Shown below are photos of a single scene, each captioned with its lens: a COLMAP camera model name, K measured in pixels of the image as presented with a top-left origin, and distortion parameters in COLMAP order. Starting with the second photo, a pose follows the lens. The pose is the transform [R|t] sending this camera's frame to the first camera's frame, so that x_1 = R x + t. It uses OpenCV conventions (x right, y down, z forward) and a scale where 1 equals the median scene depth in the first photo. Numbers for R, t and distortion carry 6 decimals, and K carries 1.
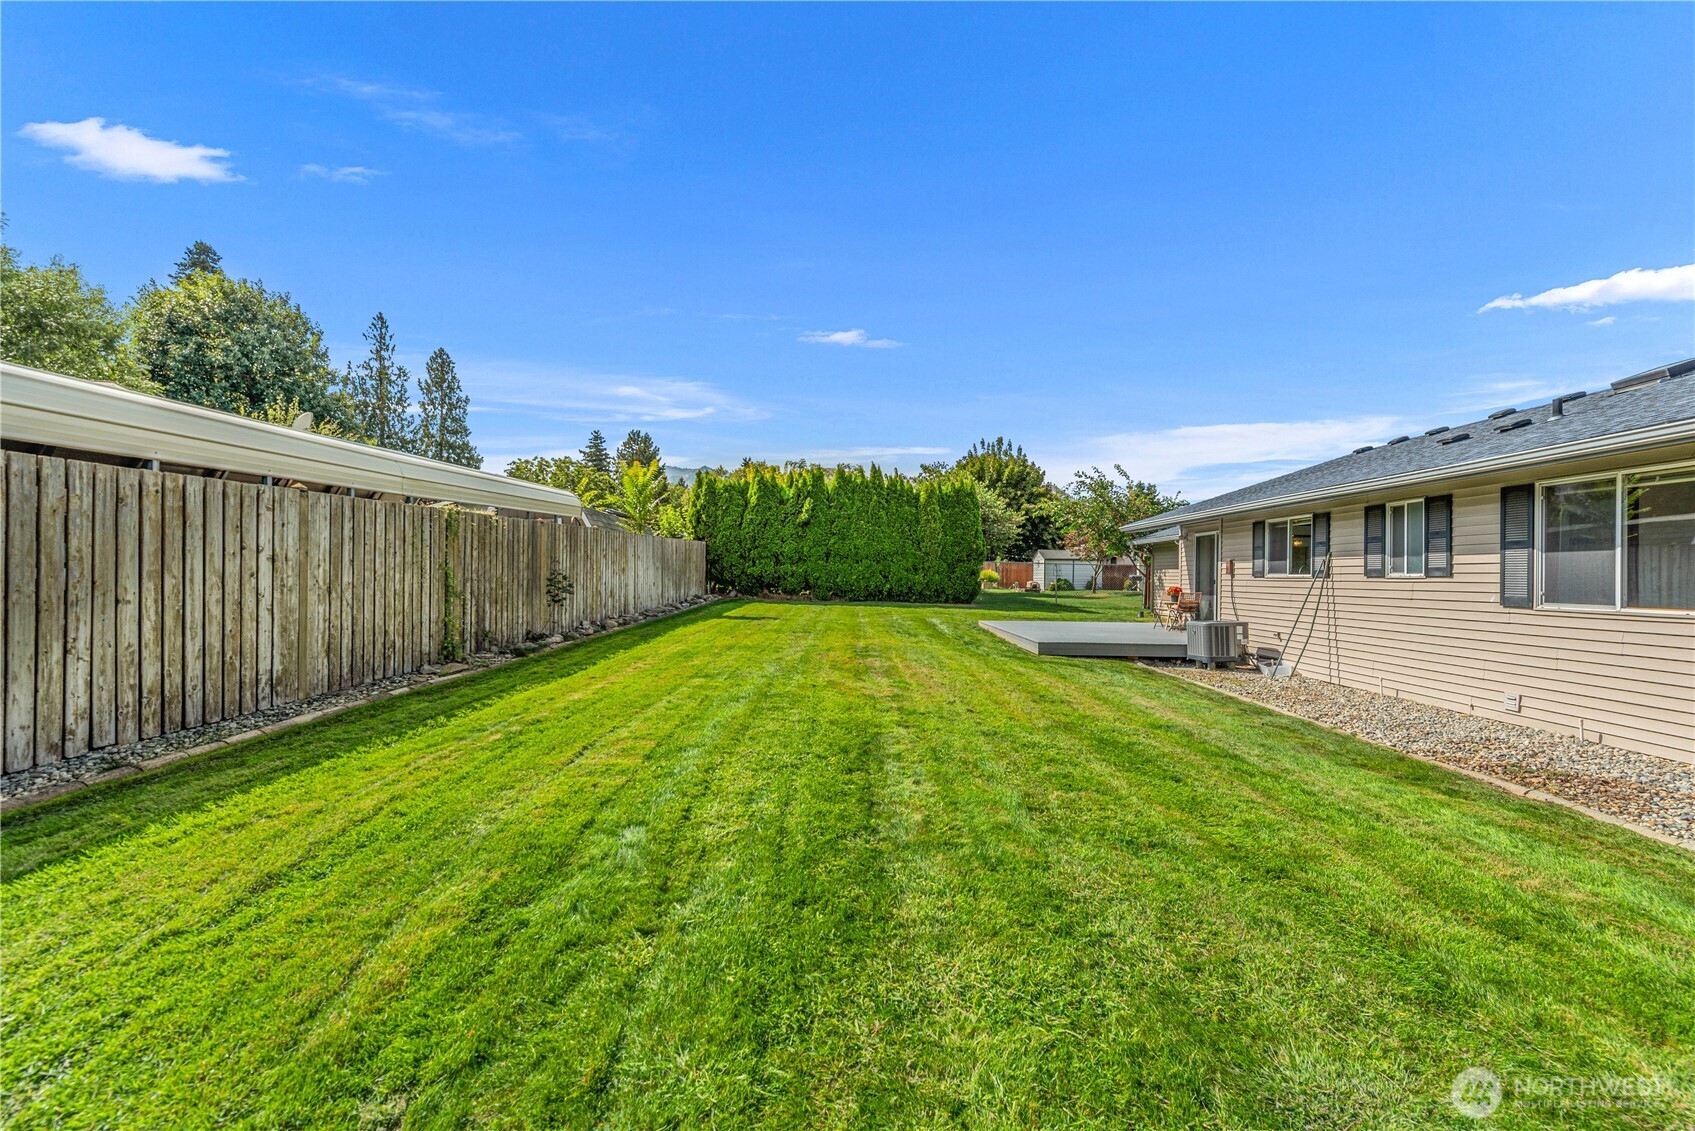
lens RADIAL K [[744.3, 0, 832.9], [0, 744.3, 570.7], [0, 0, 1]] dist [0.001532, 0.000116]
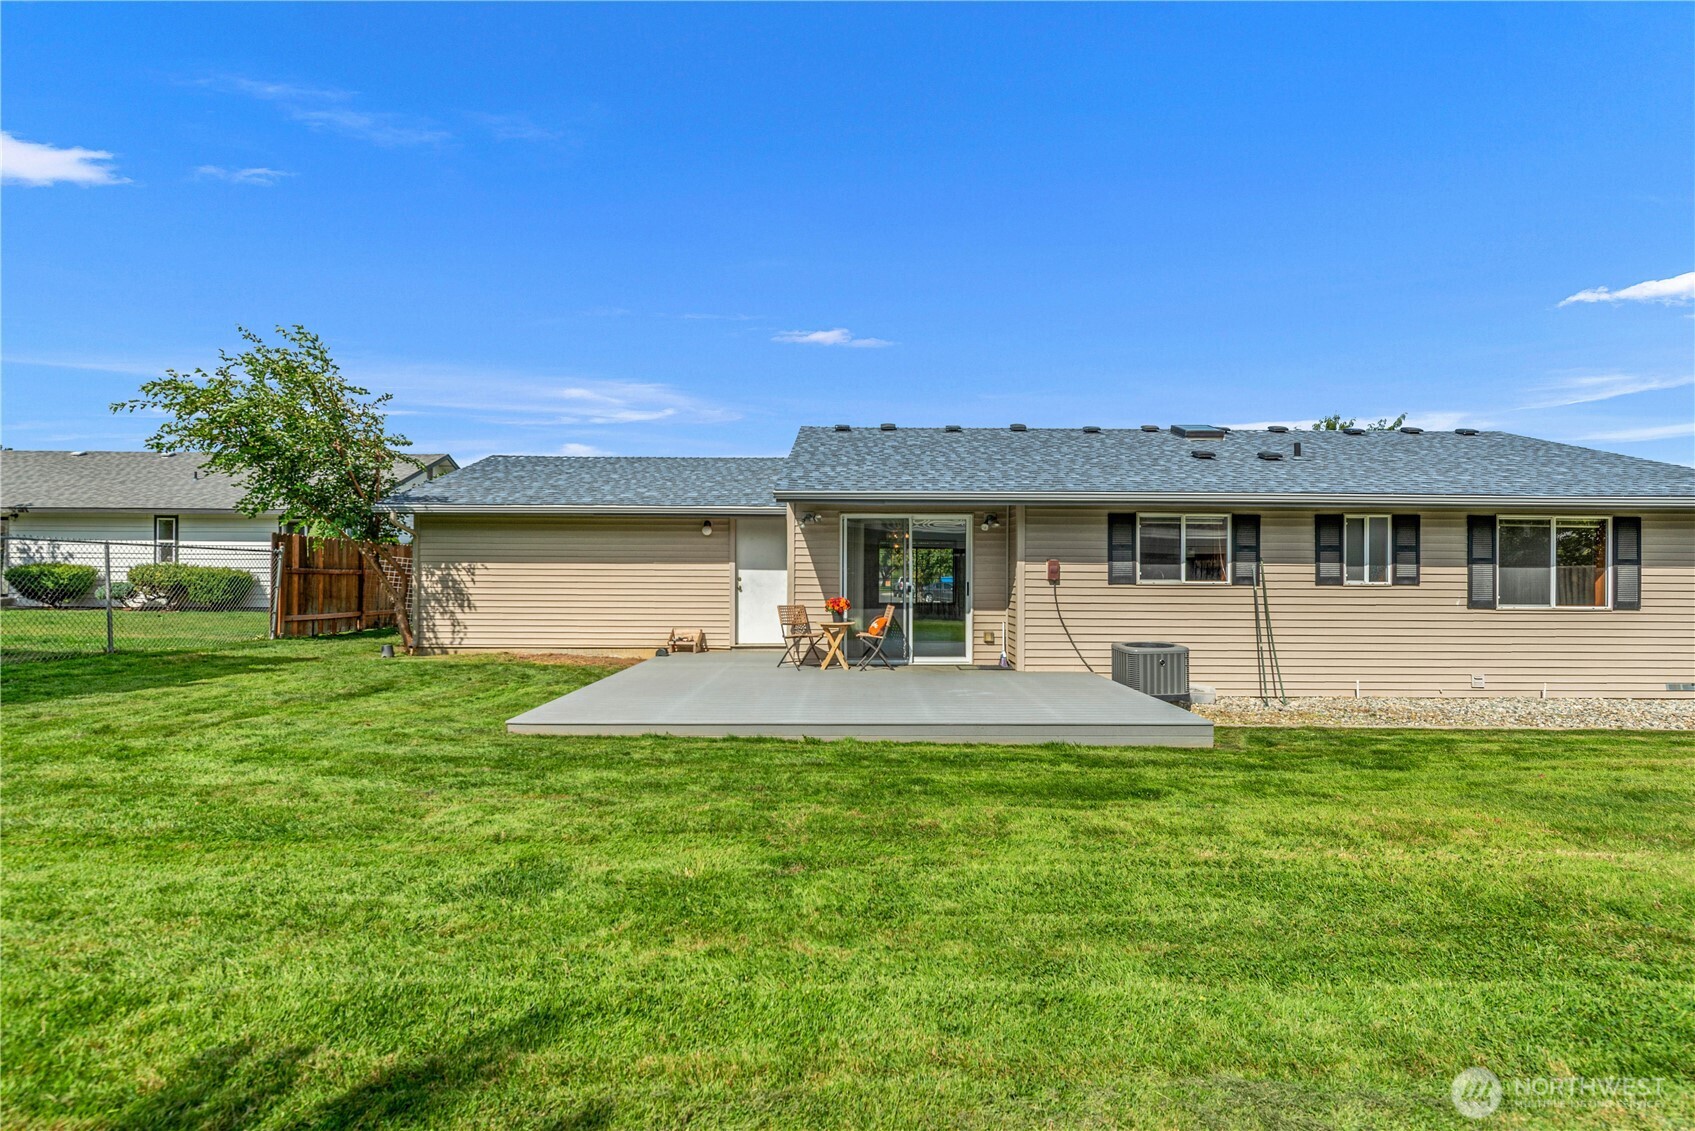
lens RADIAL K [[803.0, 0, 834.9], [0, 803.0, 572.9], [0, 0, 1]] dist [-0.001335, -0.004149]
pose [[-0.004962, 0.006380, 0.999967, -0.373545], [-0.014163, 0.999879, -0.006450, 0.008945], [-0.999887, -0.014194, -0.004871, 1.657614]]
